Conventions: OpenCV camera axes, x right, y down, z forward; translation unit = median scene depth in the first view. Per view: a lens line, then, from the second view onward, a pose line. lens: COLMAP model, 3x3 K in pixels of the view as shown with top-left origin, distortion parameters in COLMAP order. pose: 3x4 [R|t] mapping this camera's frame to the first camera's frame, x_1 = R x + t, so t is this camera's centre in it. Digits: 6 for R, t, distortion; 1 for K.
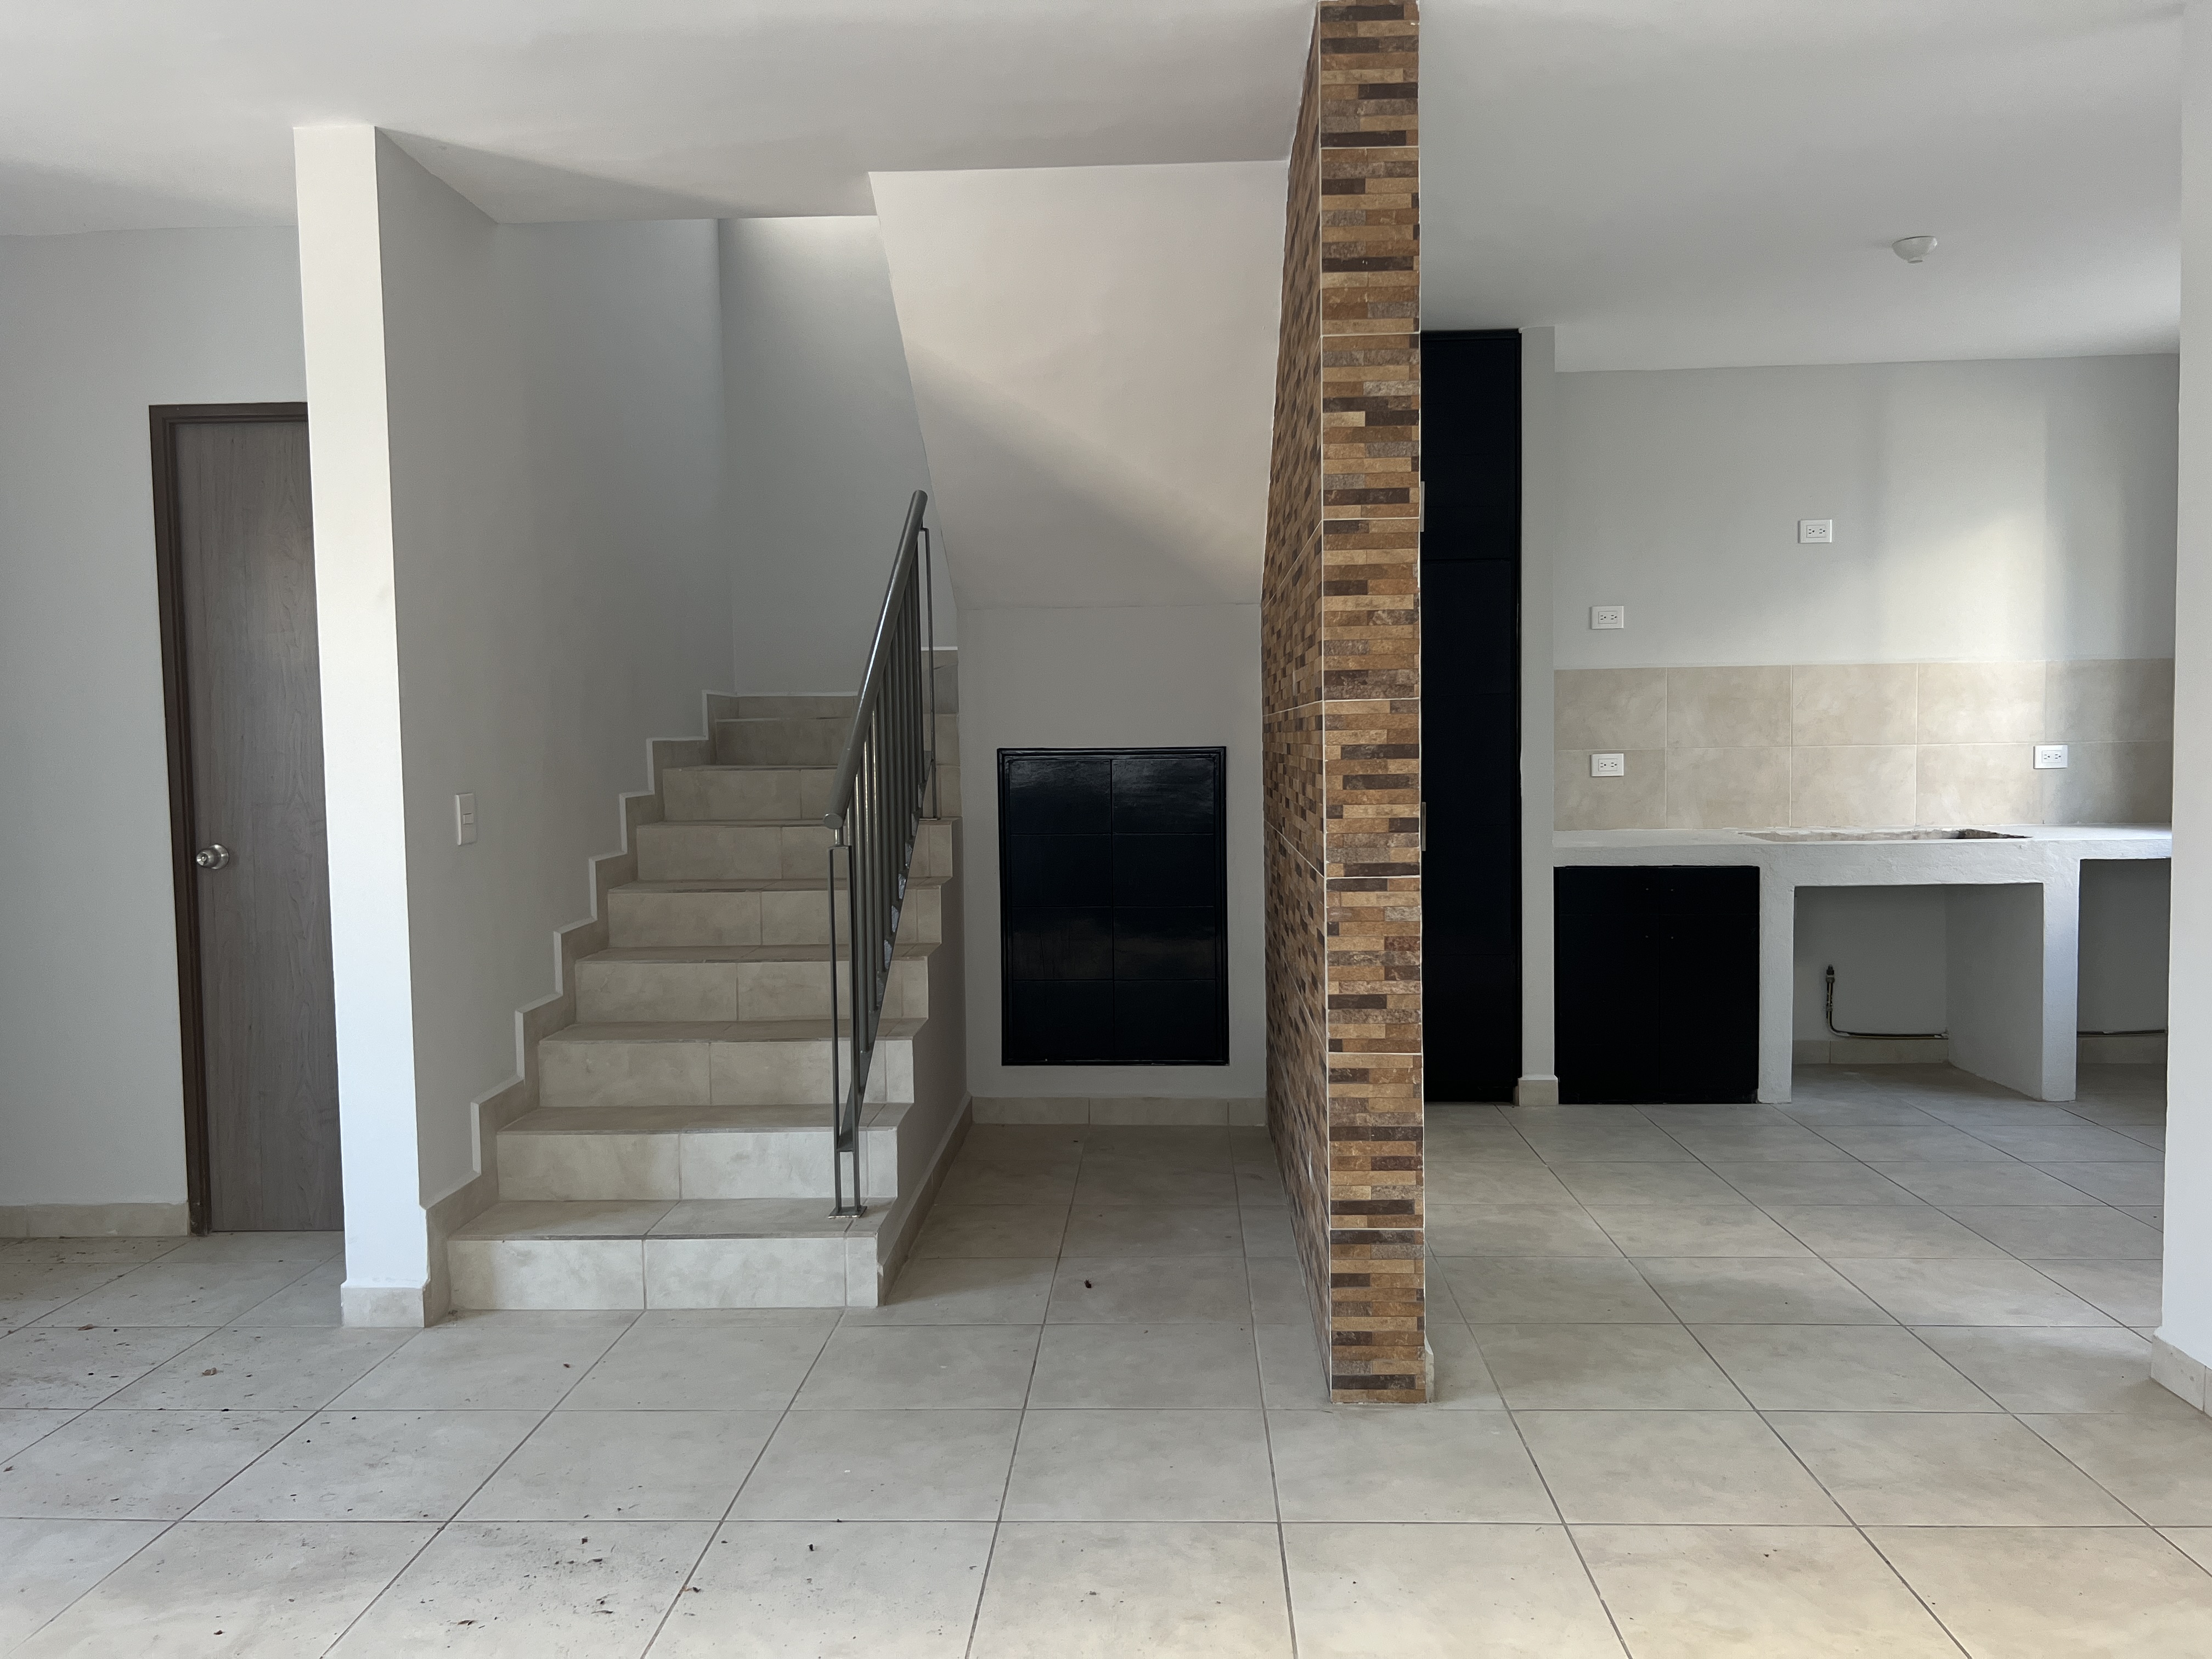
lens RADIAL K [[1666.8, 0, 1106.0], [0, 1666.8, 829.5], [0, 0, 1]] dist [0.054281, -0.061290]
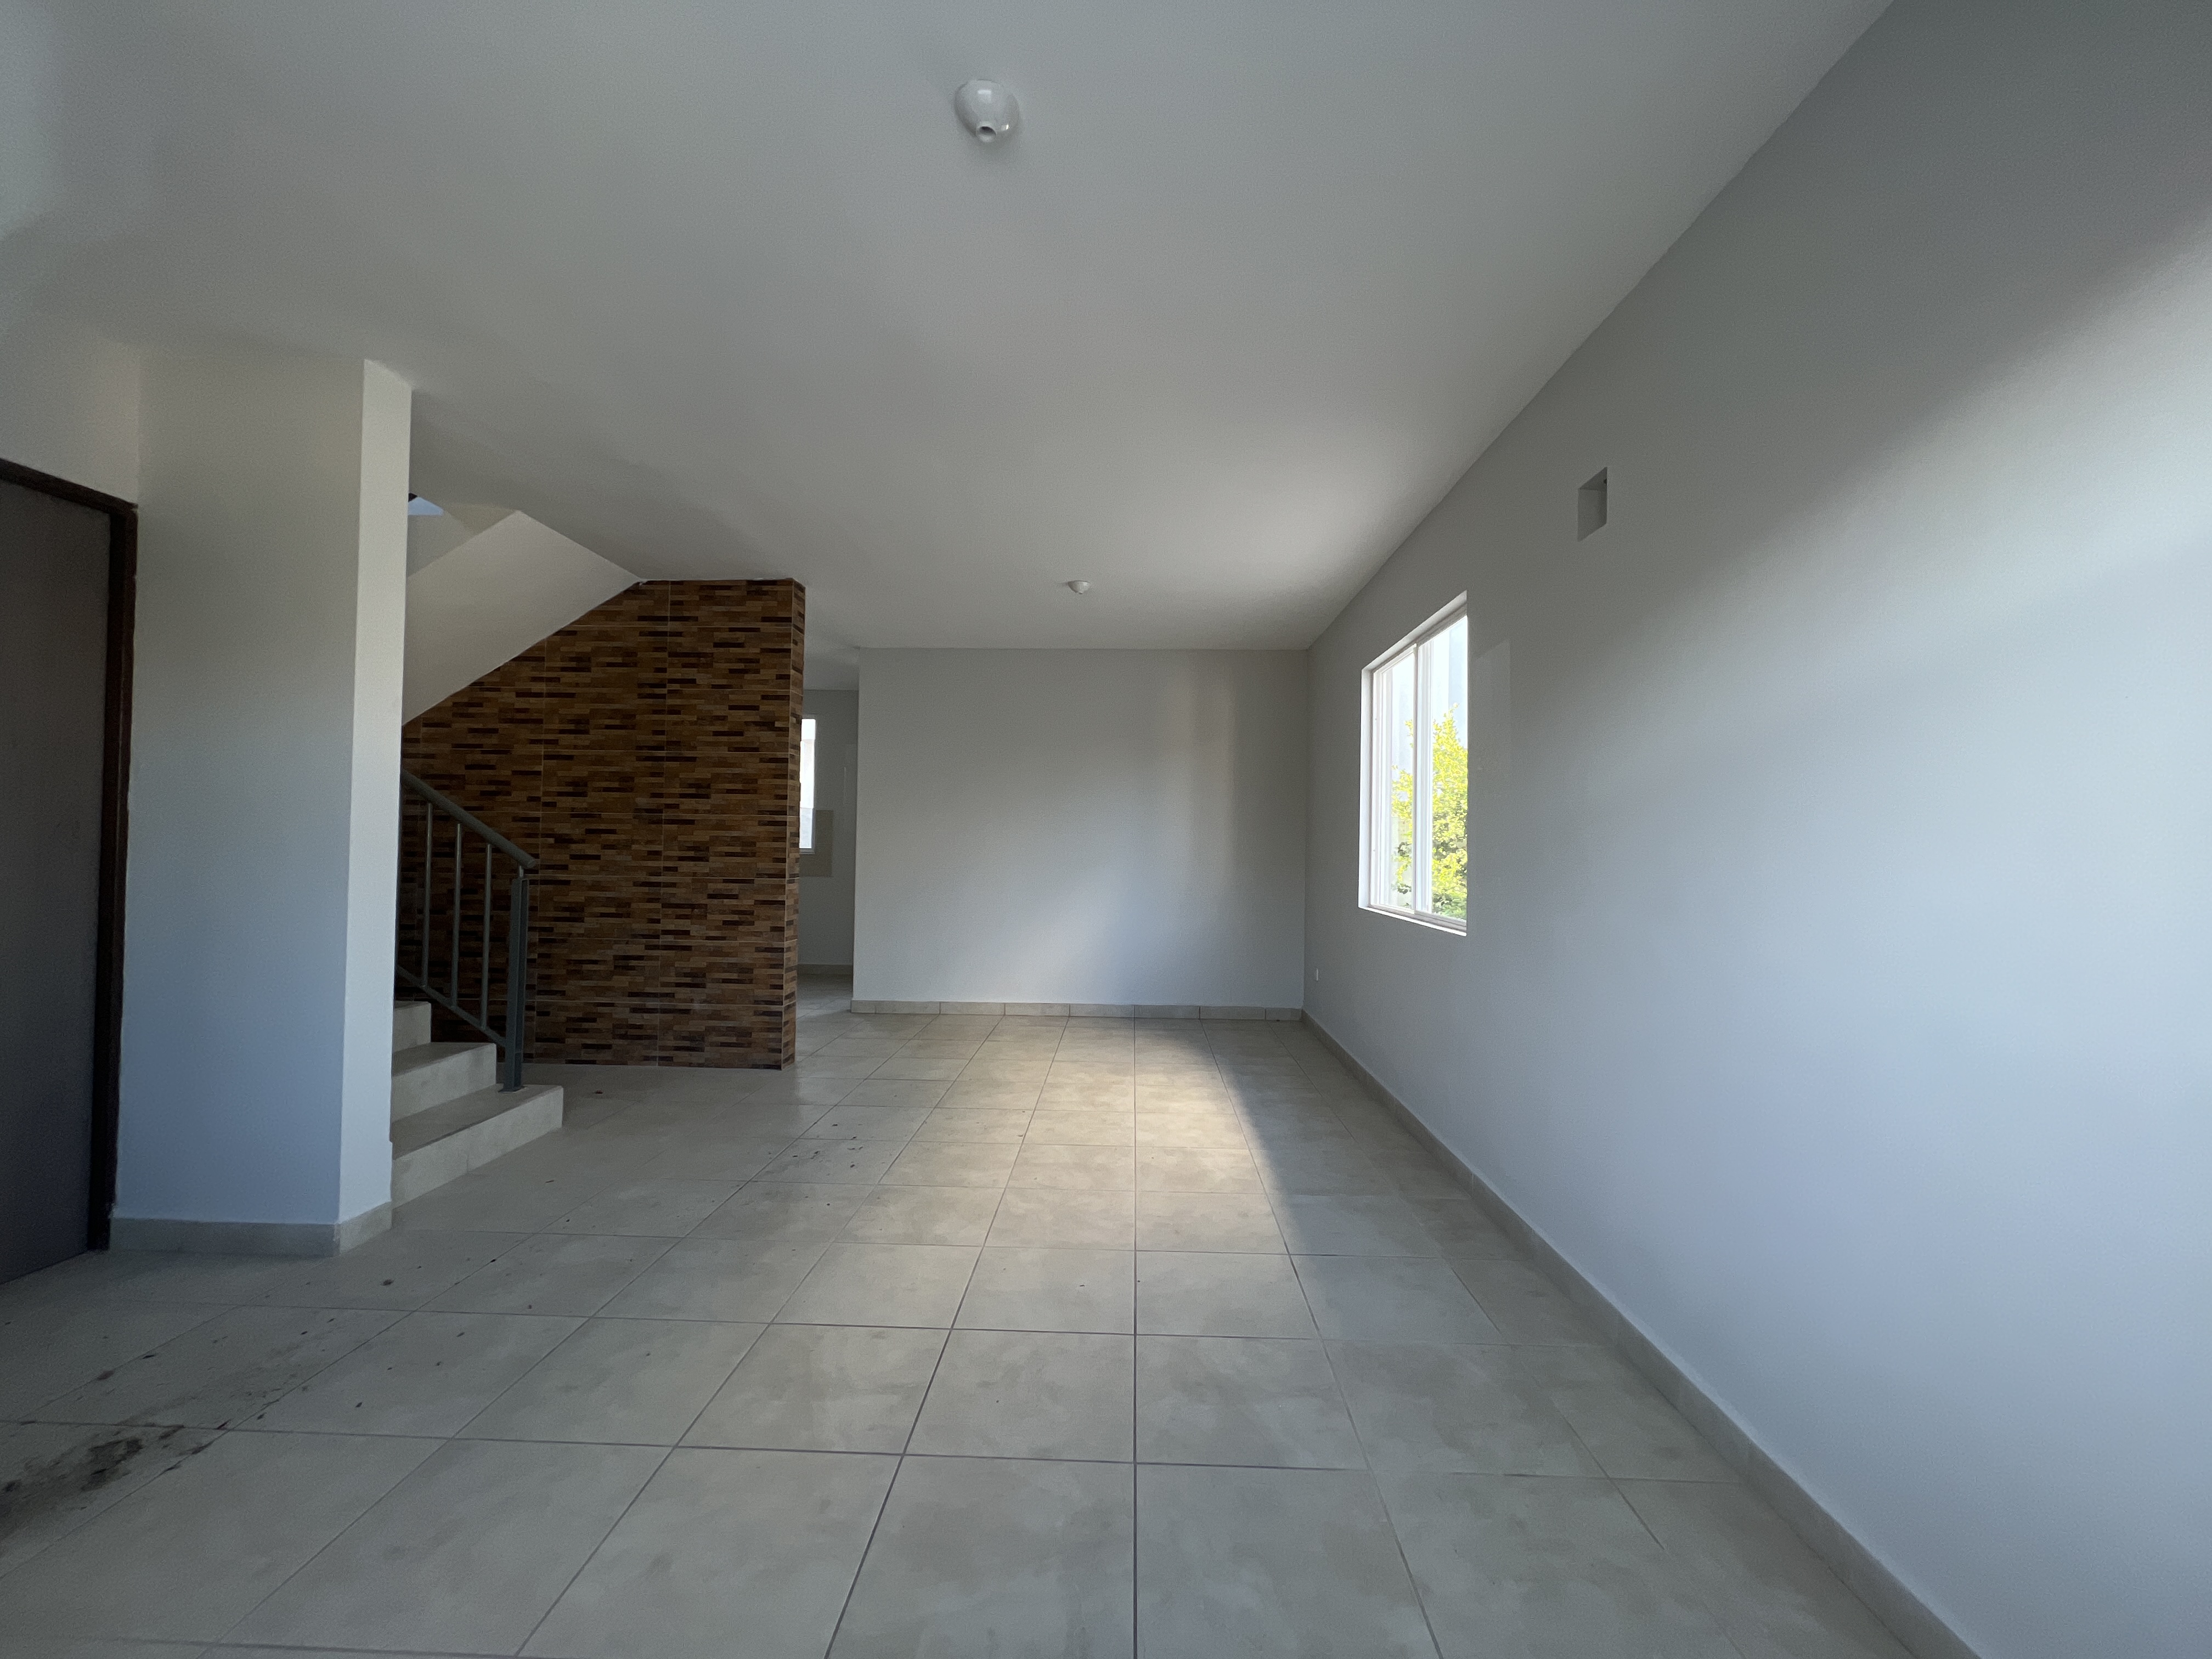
lens RADIAL K [[882.1, 0, 1108.6], [0, 882.1, 828.1], [0, 0, 1]] dist [-0.000848, 0.000099]
pose [[-0.019798, 0.035905, 0.999159, -1.163606], [0.037364, 0.998683, -0.035147, 0.013418], [-0.999106, 0.036637, -0.021114, 0.414117]]
